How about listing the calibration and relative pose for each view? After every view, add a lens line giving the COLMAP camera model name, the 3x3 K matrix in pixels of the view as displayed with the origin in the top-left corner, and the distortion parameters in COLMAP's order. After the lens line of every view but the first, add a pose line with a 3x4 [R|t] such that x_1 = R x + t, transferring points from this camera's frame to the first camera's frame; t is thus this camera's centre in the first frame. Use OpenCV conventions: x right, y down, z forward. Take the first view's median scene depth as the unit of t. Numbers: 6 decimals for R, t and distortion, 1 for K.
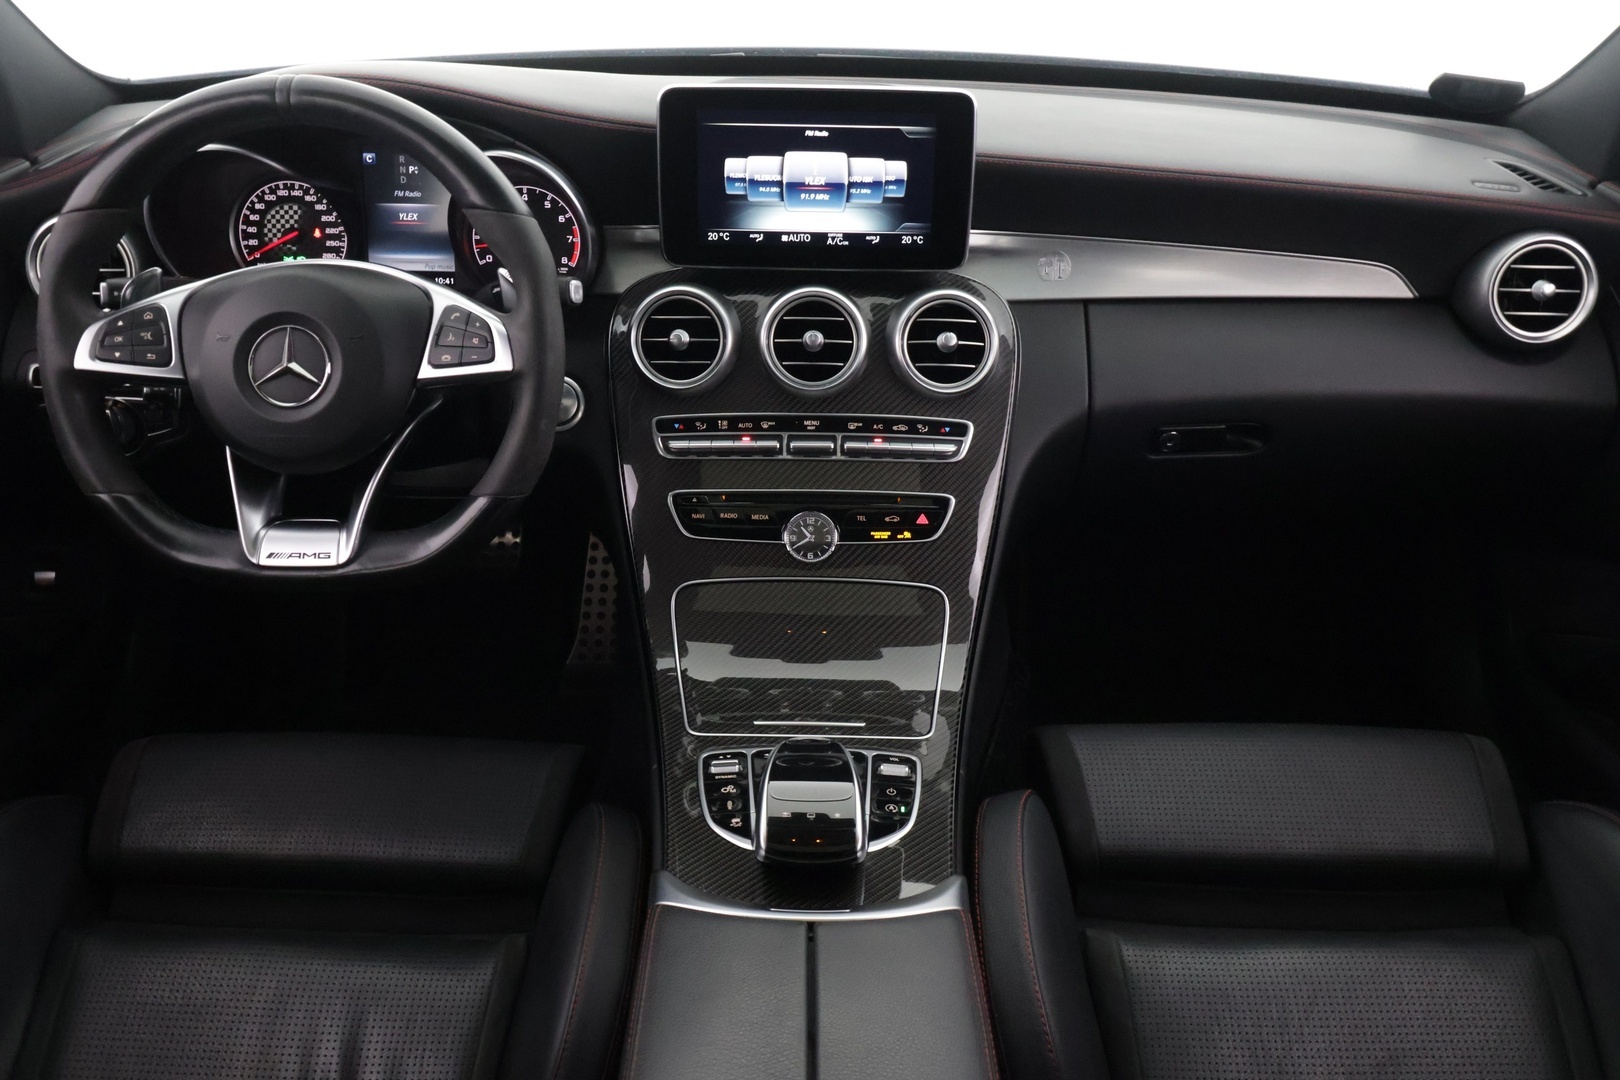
lens RADIAL K [[1341.5, 0, 797.6], [0, 1341.5, 543.2], [0, 0, 1]] dist [0.004257, 0.004835]
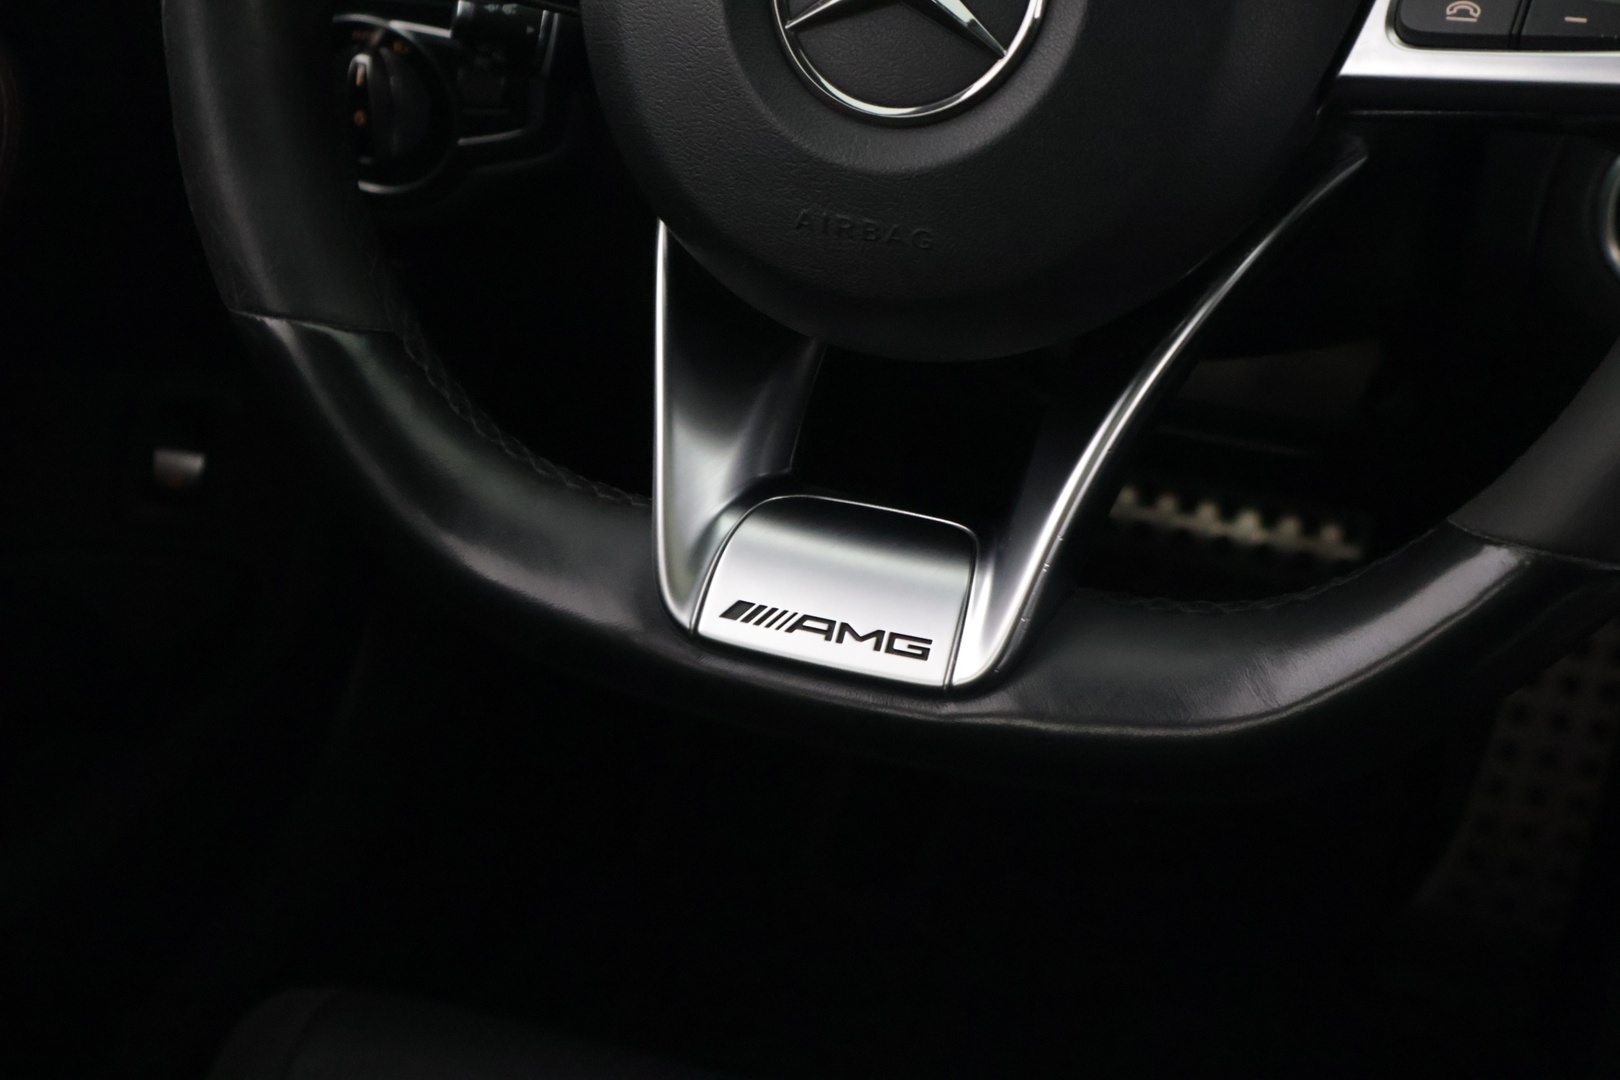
lens RADIAL K [[2771.9, 0, 808.6], [0, 2771.9, 539.9], [0, 0, 1]] dist [-0.053769, 0.000000]
pose [[0.930710, 0.176432, -0.320392, -0.184865], [-0.166024, 0.984310, 0.059751, -0.044497], [0.325907, -0.002418, 0.945399, 0.427989]]
